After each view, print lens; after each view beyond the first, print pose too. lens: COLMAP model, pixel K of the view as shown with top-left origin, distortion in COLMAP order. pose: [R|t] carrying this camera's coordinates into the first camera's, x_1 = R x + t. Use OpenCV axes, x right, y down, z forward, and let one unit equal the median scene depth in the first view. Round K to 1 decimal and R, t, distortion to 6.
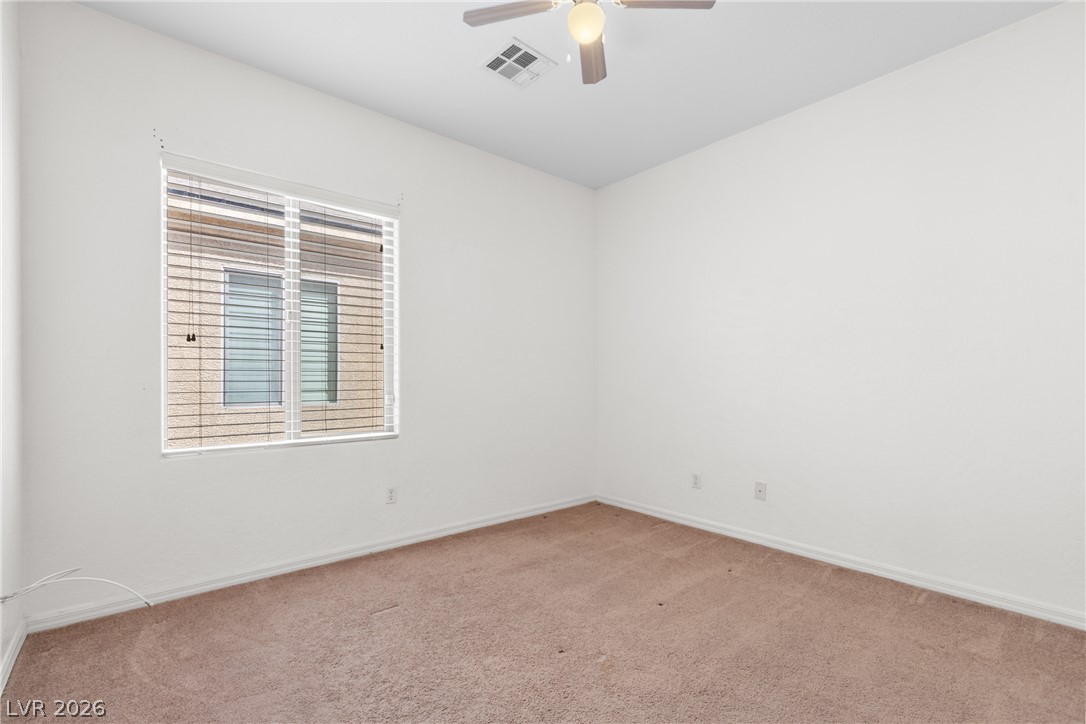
lens RADIAL K [[484.9, 0, 545.1], [0, 484.9, 378.9], [0, 0, 1]] dist [0.004283, 0.000633]
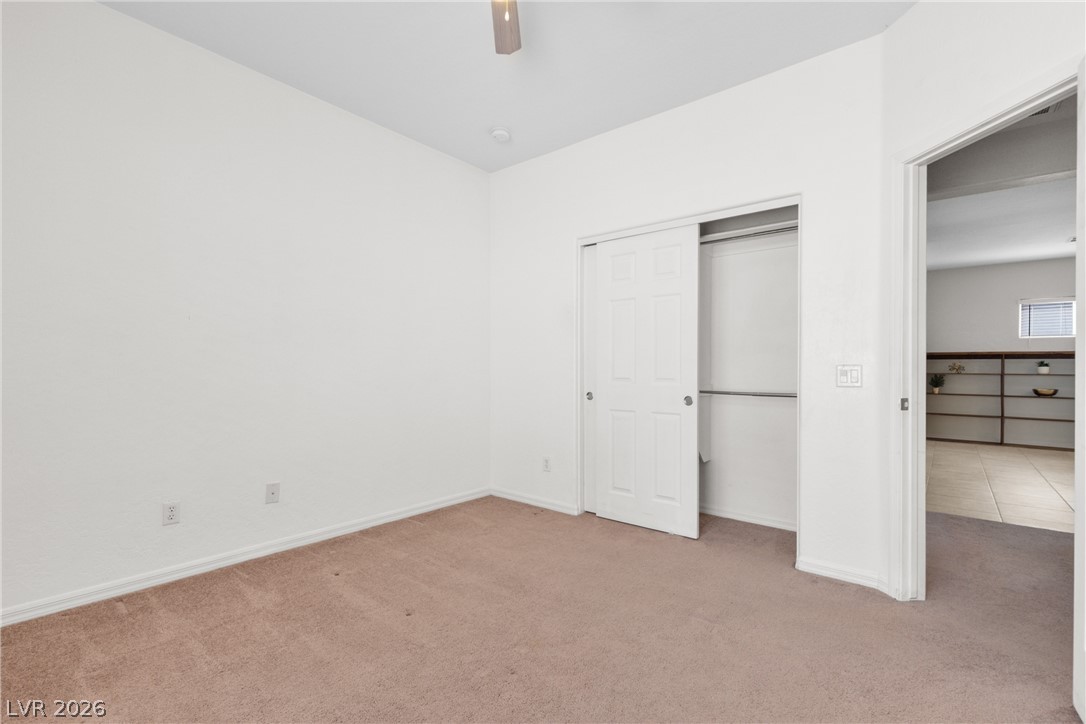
lens RADIAL K [[490.1, 0, 545.6], [0, 490.1, 363.5], [0, 0, 1]] dist [0.002777, 0.000368]
pose [[-0.159774, 0.001998, 0.987152, -0.600791], [-0.004724, 0.999985, -0.002788, -0.007479], [-0.987142, -0.005109, -0.159763, 0.746814]]
